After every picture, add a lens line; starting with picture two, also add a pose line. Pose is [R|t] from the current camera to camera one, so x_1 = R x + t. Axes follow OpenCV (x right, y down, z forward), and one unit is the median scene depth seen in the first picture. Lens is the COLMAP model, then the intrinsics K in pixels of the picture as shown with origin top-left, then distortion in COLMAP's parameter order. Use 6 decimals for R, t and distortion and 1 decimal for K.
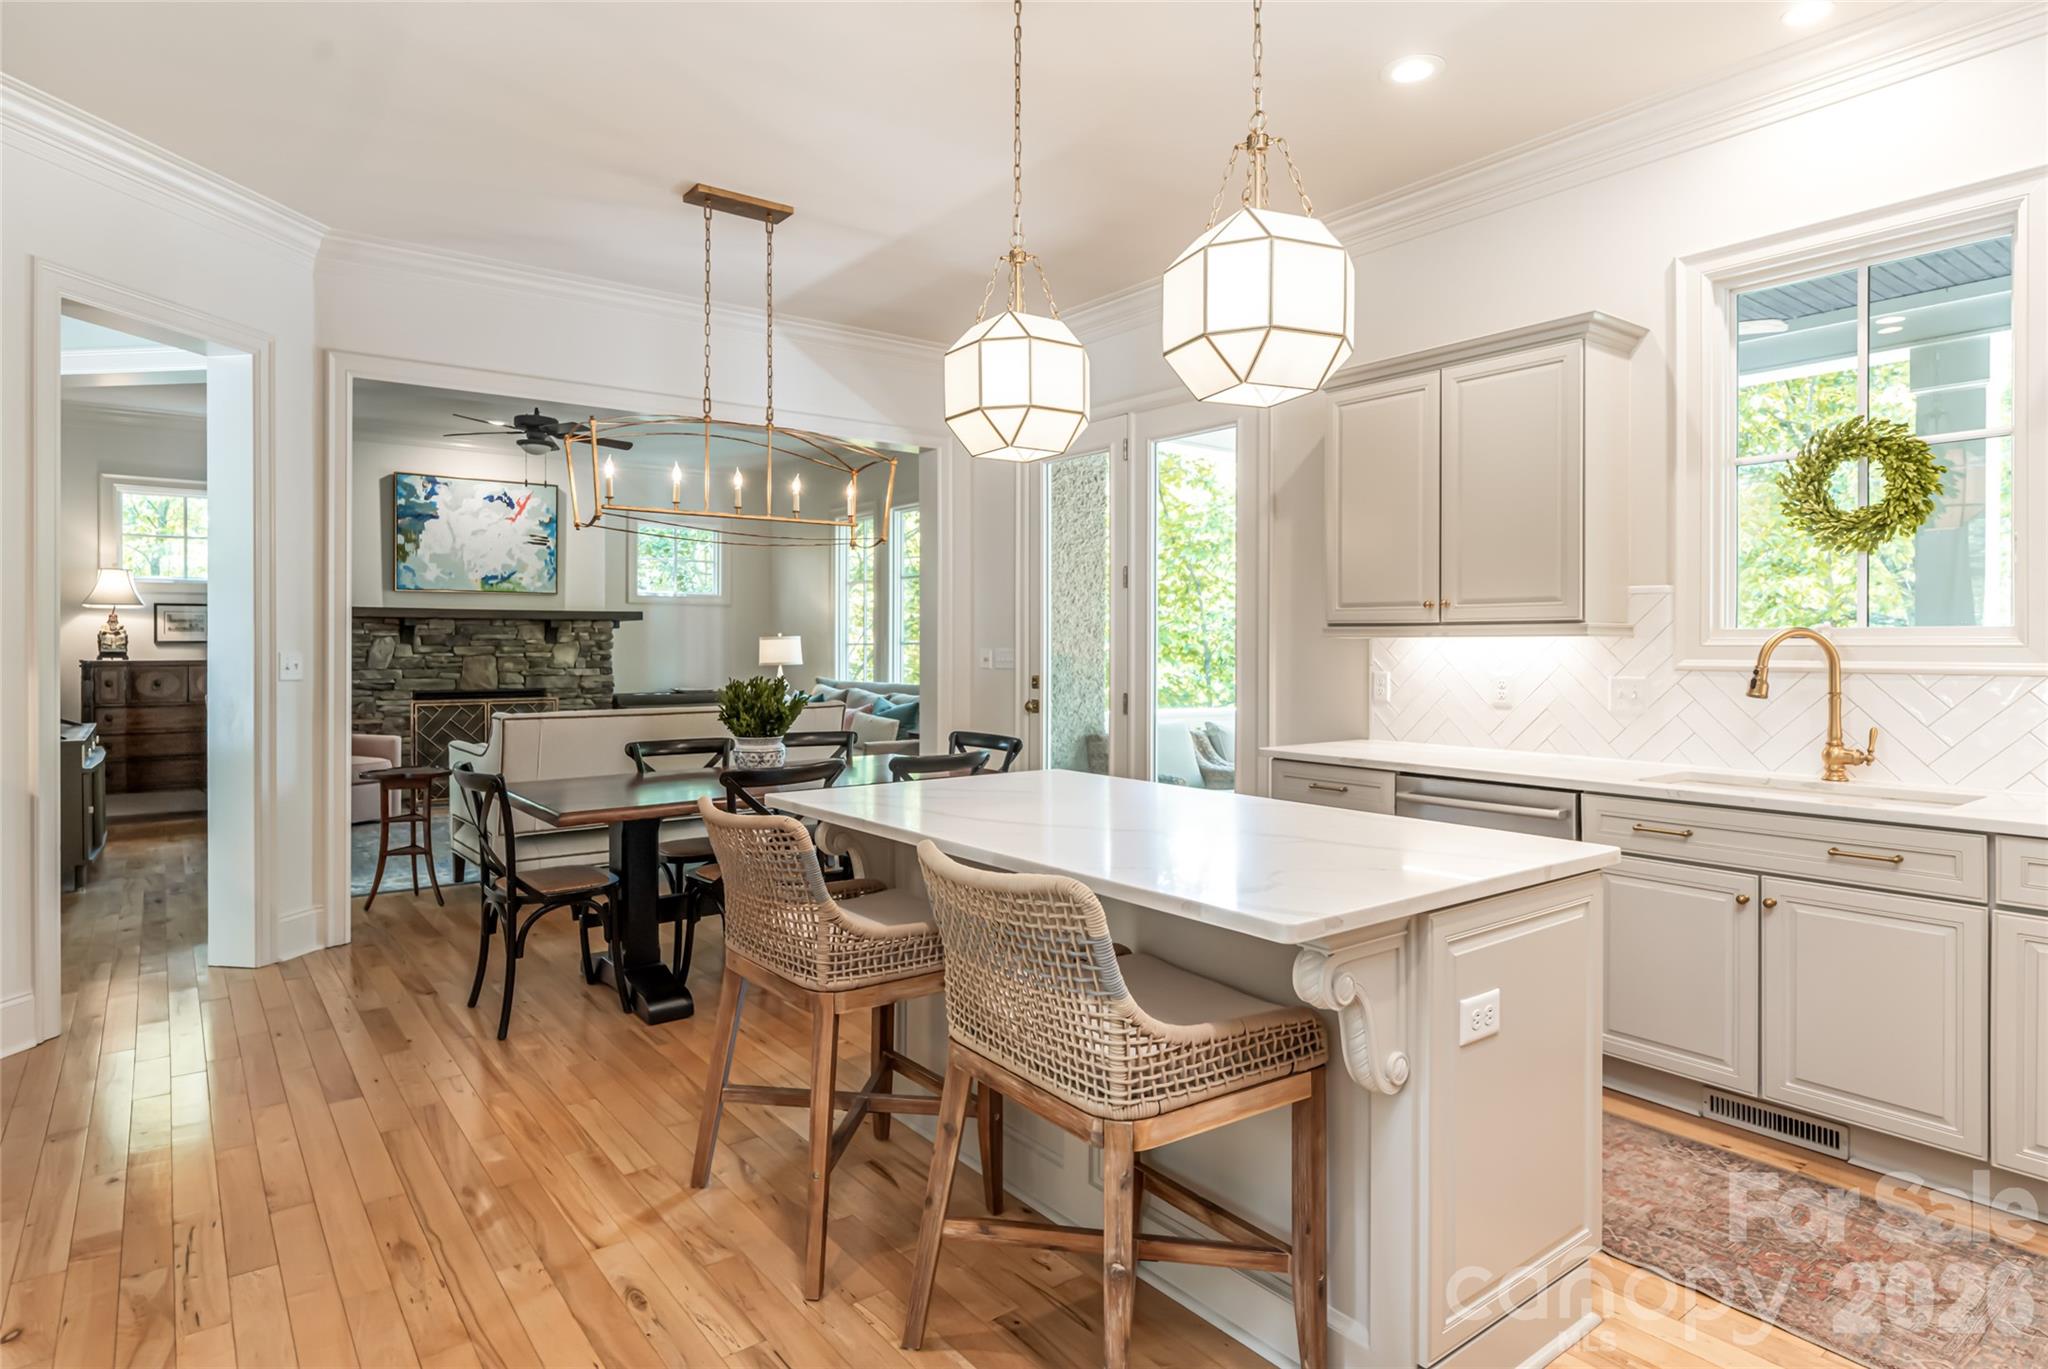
lens RADIAL K [[1097.9, 0, 1017.9], [0, 1097.9, 669.2], [0, 0, 1]] dist [-0.000952, 0.000183]
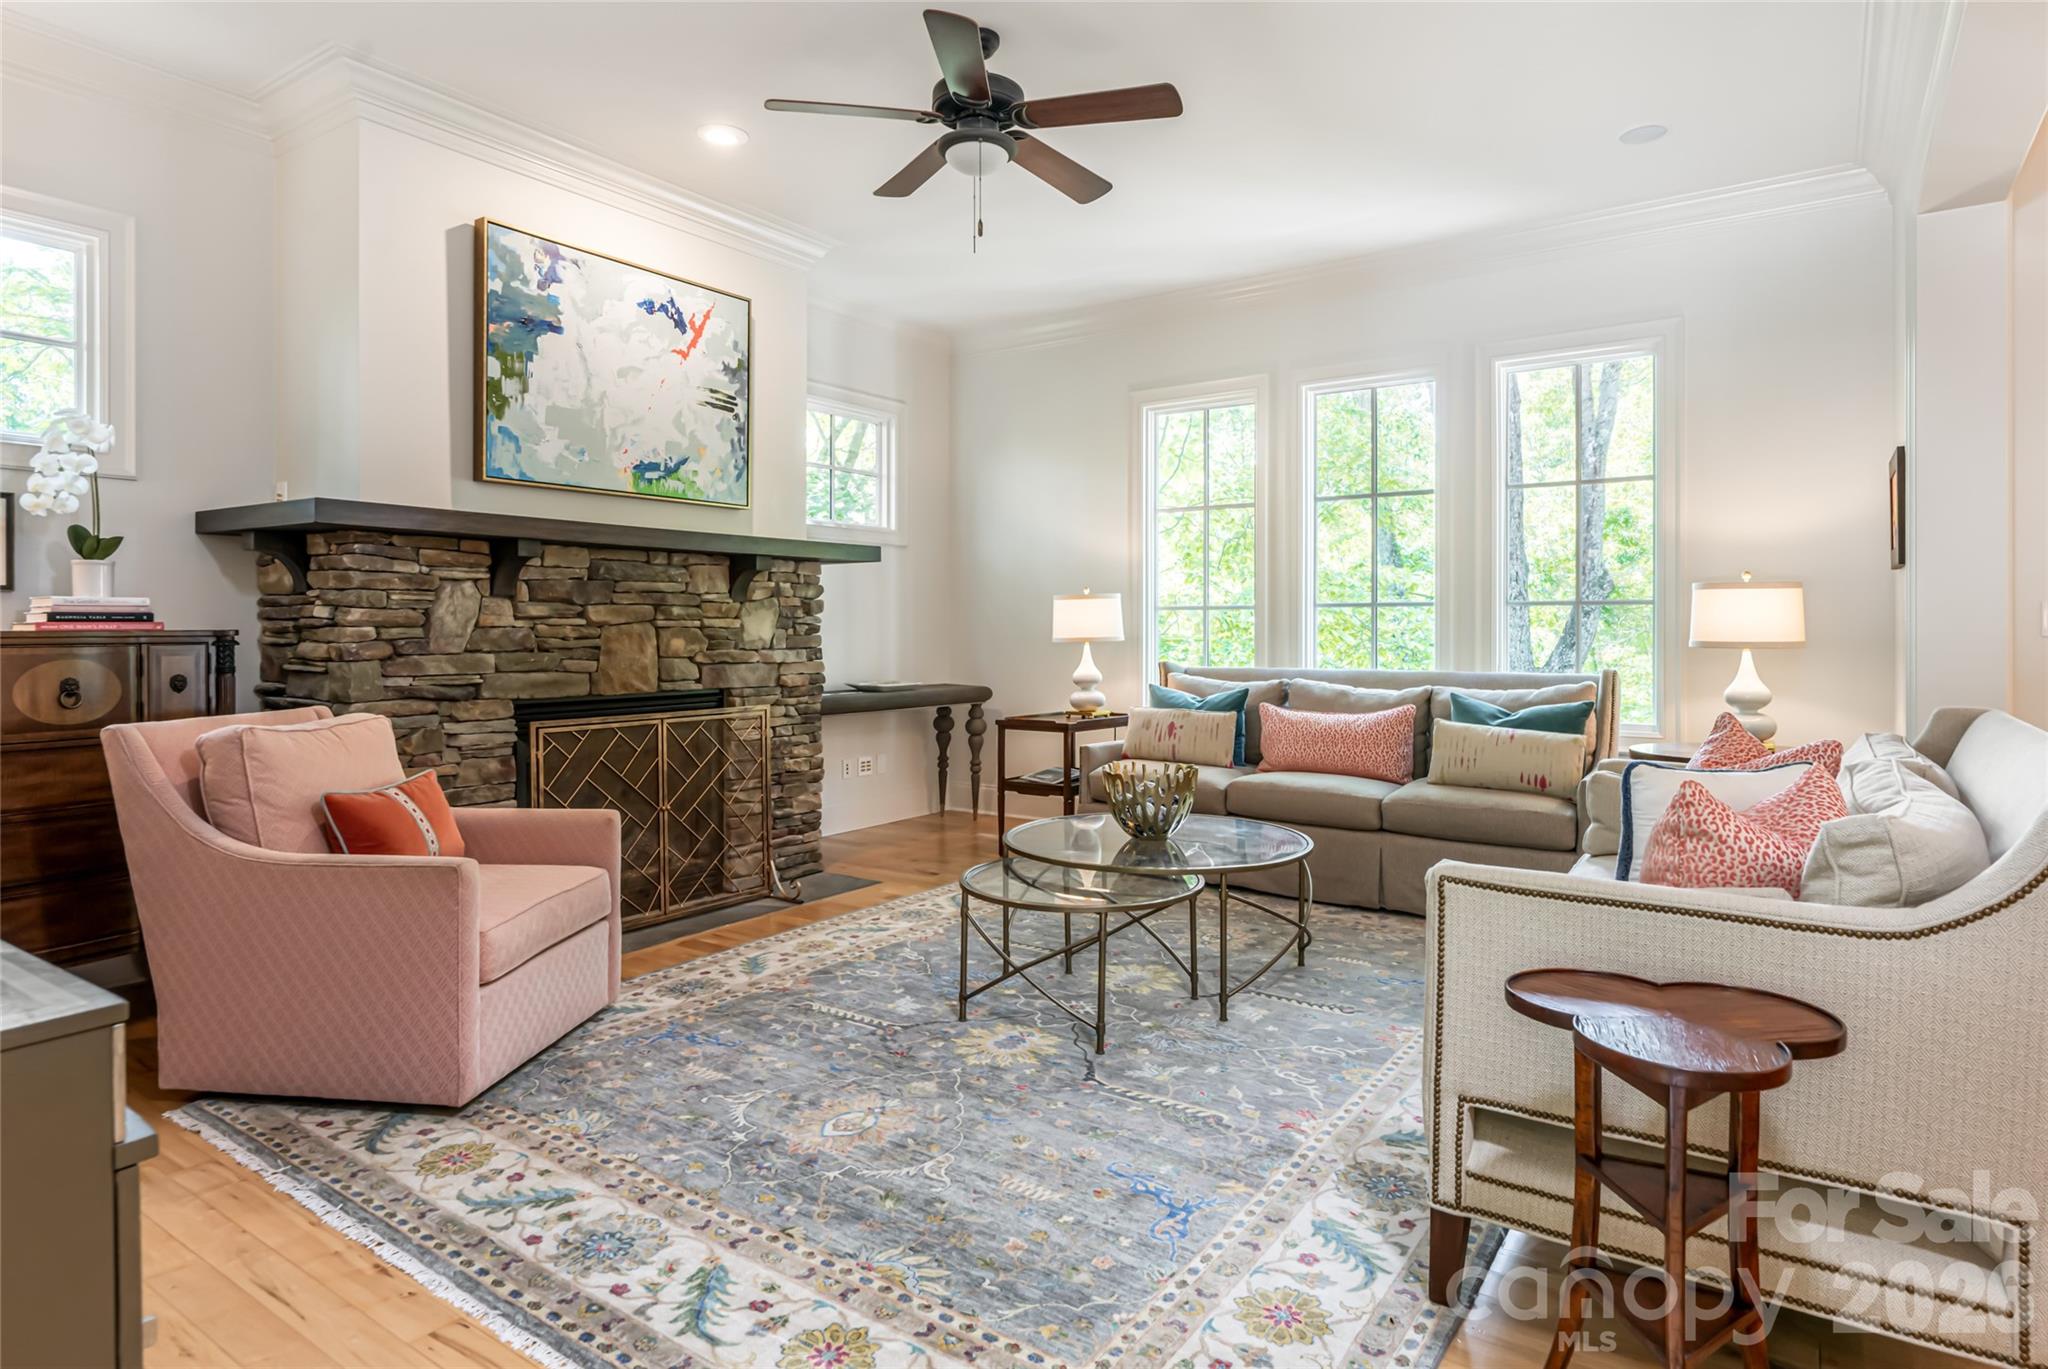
lens RADIAL K [[1135.0, 0, 1079.9], [0, 1135.0, 642.8], [0, 0, 1]] dist [-0.001307, 0.000391]
pose [[0.946242, -0.001509, 0.323457, -0.464191], [0.002430, 0.999994, -0.002442, -0.002273], [-0.323451, 0.003096, 0.946240, 0.455864]]
